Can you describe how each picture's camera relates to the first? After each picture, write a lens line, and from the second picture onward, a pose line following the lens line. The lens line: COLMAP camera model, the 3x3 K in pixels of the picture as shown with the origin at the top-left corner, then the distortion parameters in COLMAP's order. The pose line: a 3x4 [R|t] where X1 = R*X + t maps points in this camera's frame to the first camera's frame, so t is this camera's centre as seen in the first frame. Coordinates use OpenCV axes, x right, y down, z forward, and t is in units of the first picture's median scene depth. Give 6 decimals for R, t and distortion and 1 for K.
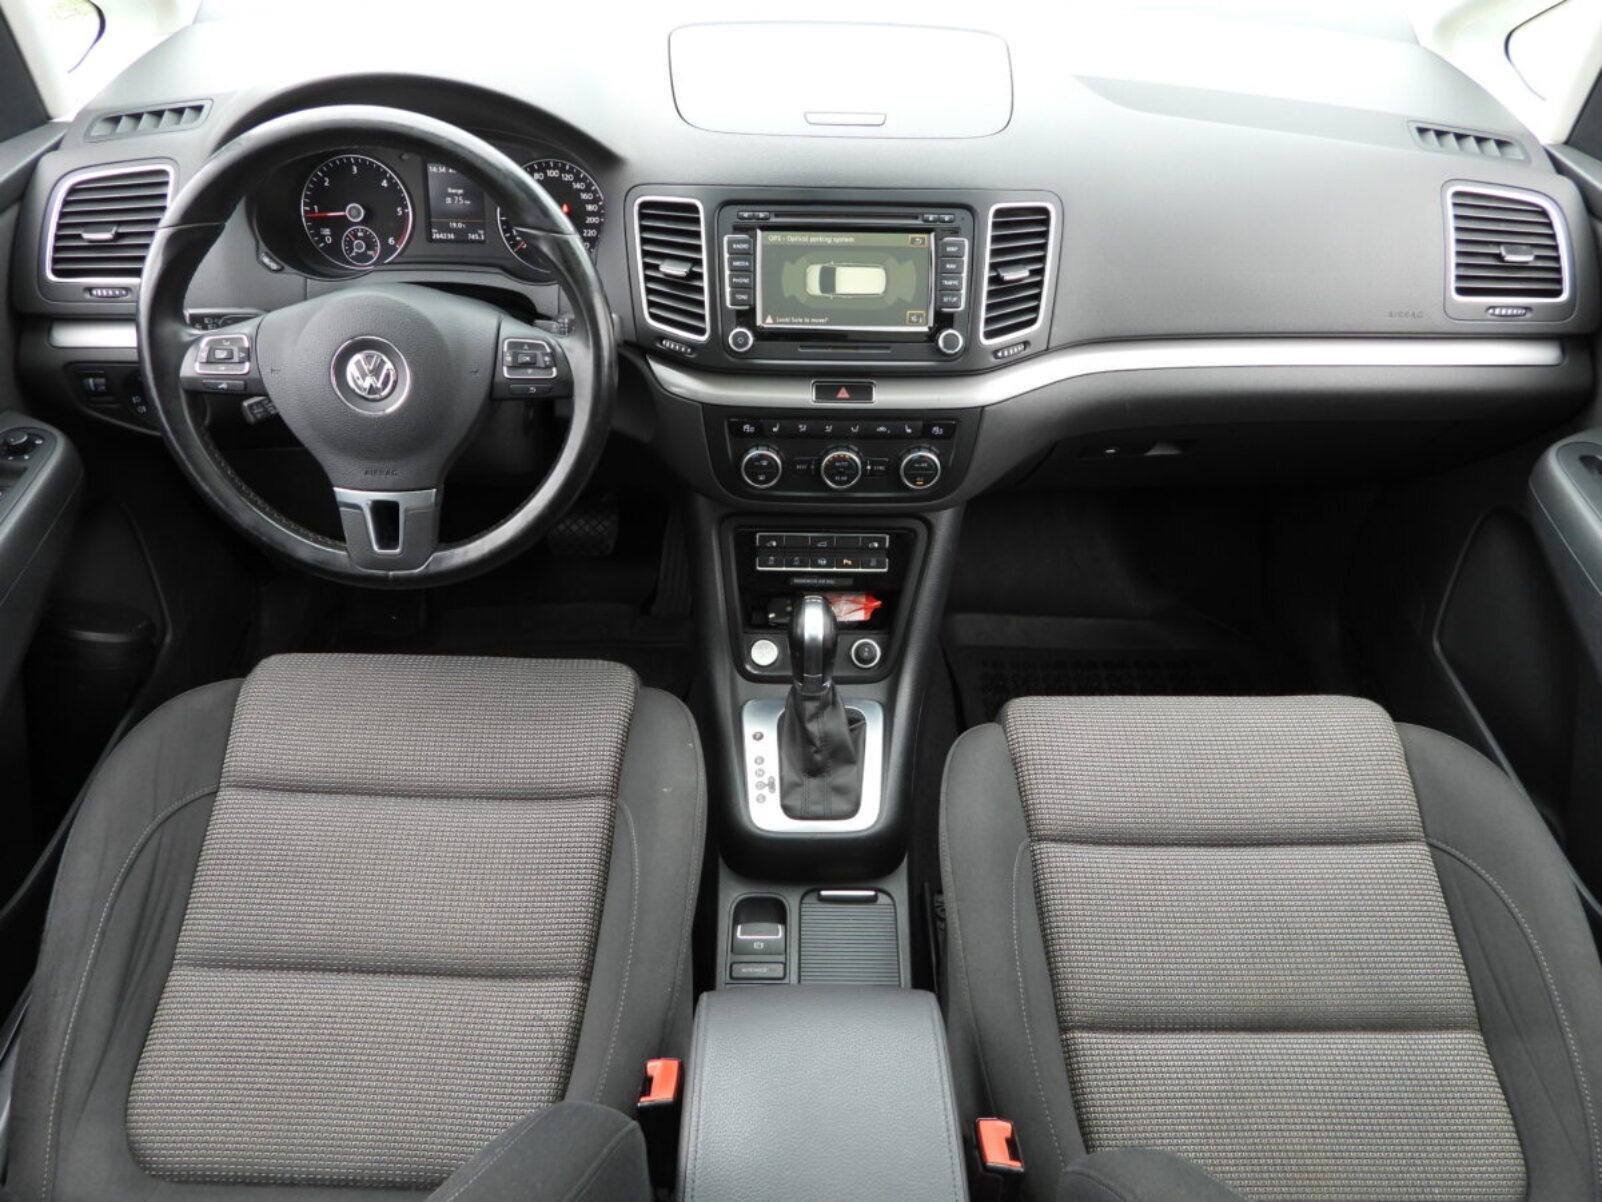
lens RADIAL K [[1140.2, 0, 804.6], [0, 1140.2, 601.7], [0, 0, 1]] dist [-0.019476, 0.012029]
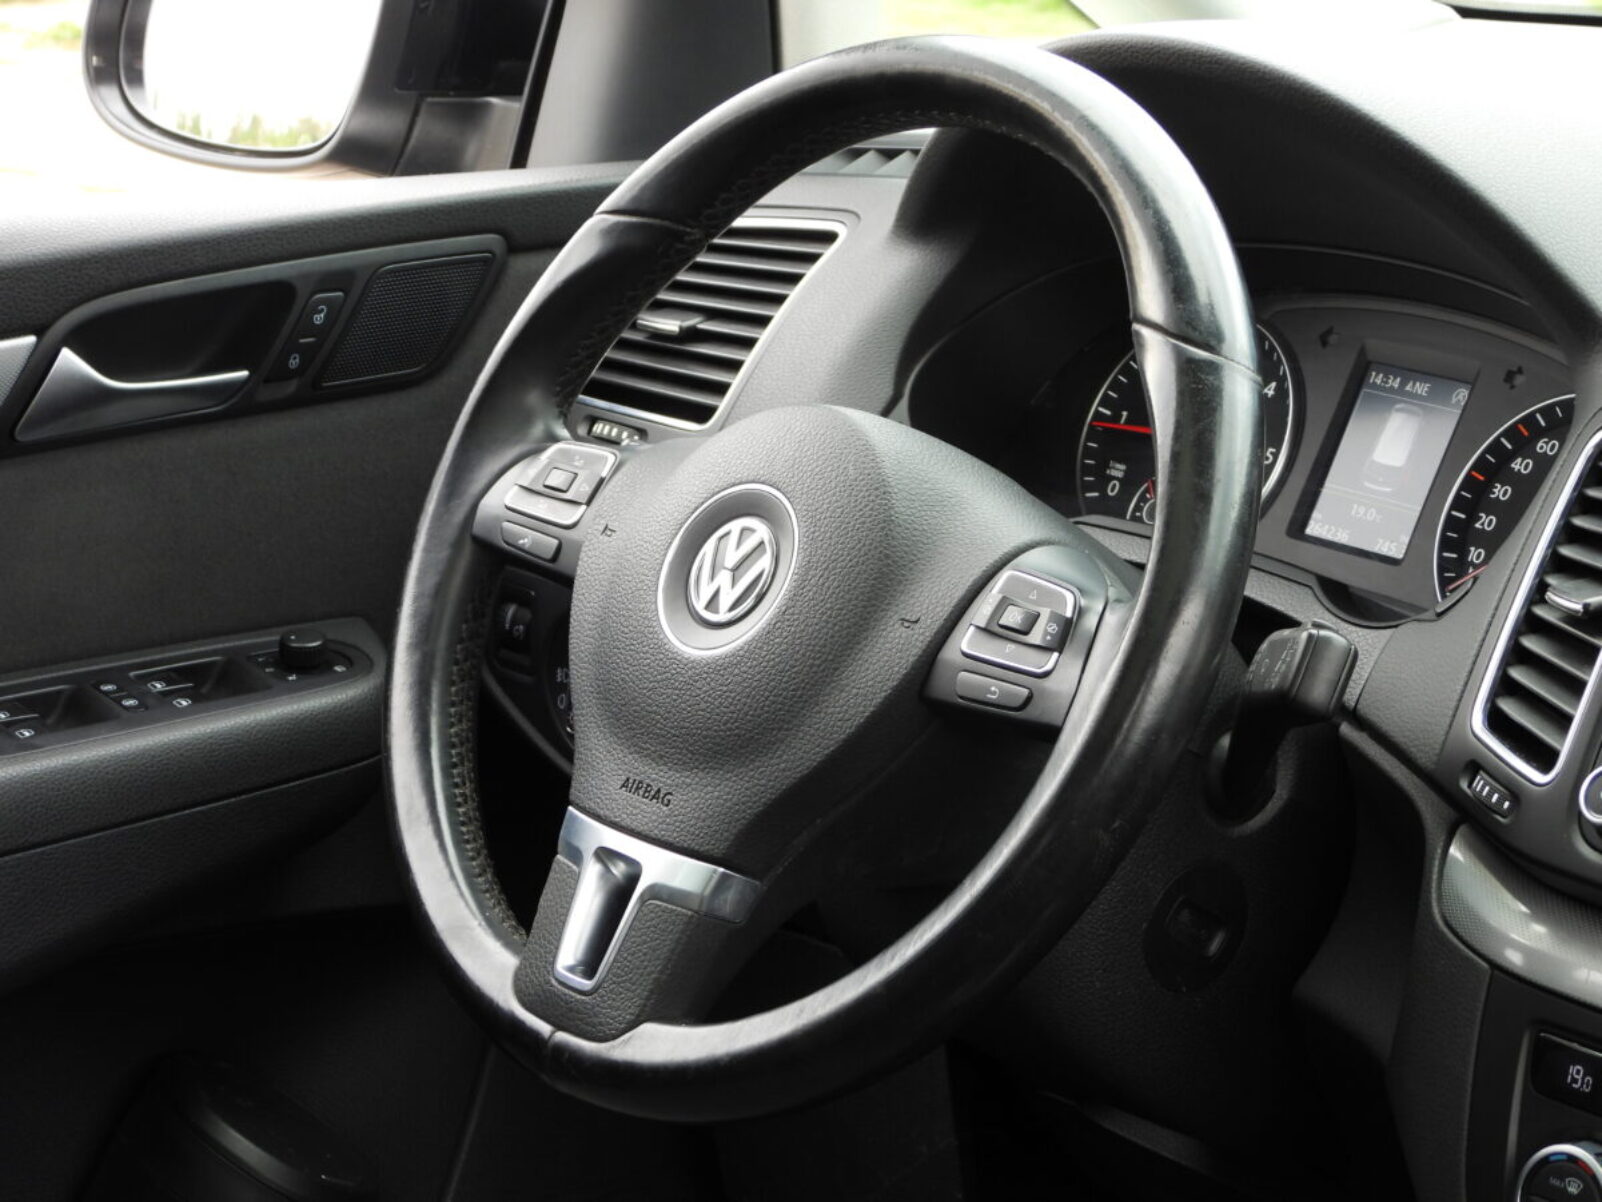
lens RADIAL K [[4113.1, 0, 813.6], [0, 4113.1, 594.3], [0, 0, 1]] dist [-0.118789, 0.000000]
pose [[0.629920, 0.176604, -0.756314, 0.693016], [-0.538968, 0.800556, -0.261962, 0.166304], [0.559208, 0.572644, 0.599470, 0.102303]]
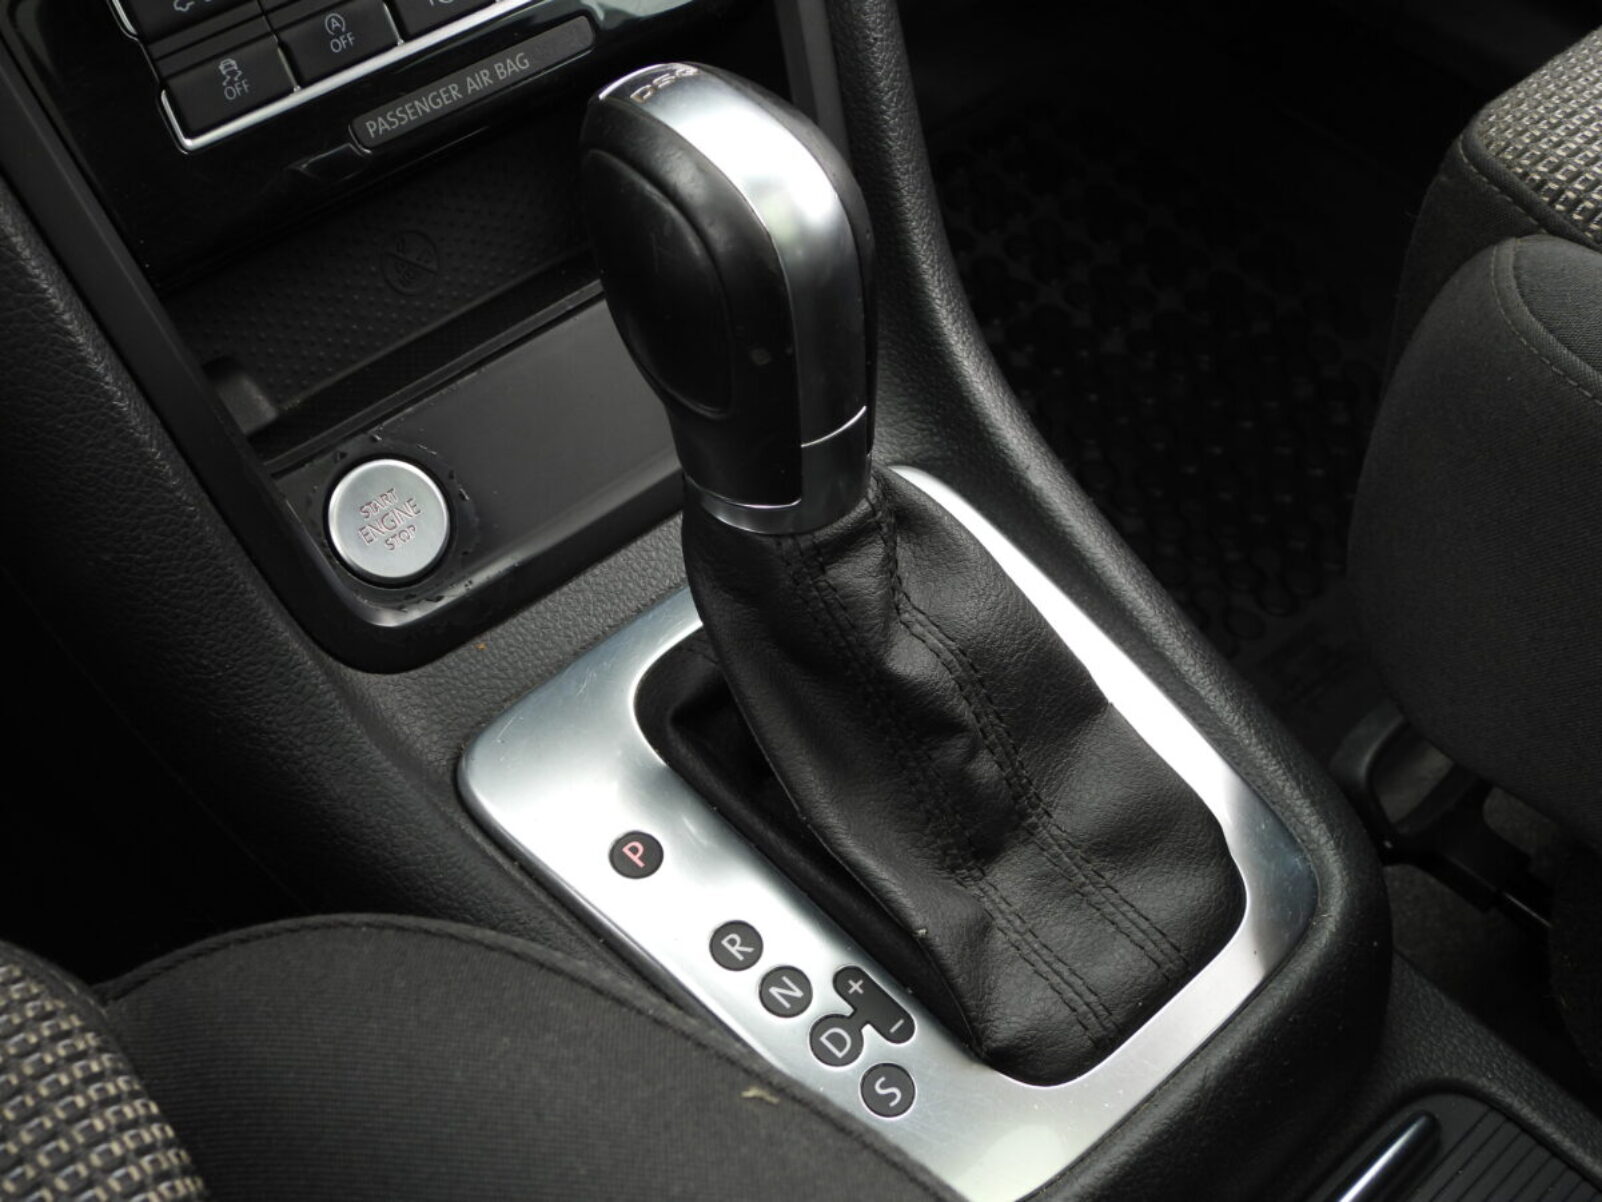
lens RADIAL K [[2038.0, 0, 797.2], [0, 2038.0, 594.4], [0, 0, 1]] dist [-0.037891, 0.000000]
pose [[0.733127, -0.500347, 0.460628, -0.185490], [0.450218, 0.864701, 0.222703, 0.008165], [-0.509734, 0.044113, 0.859200, 0.739662]]
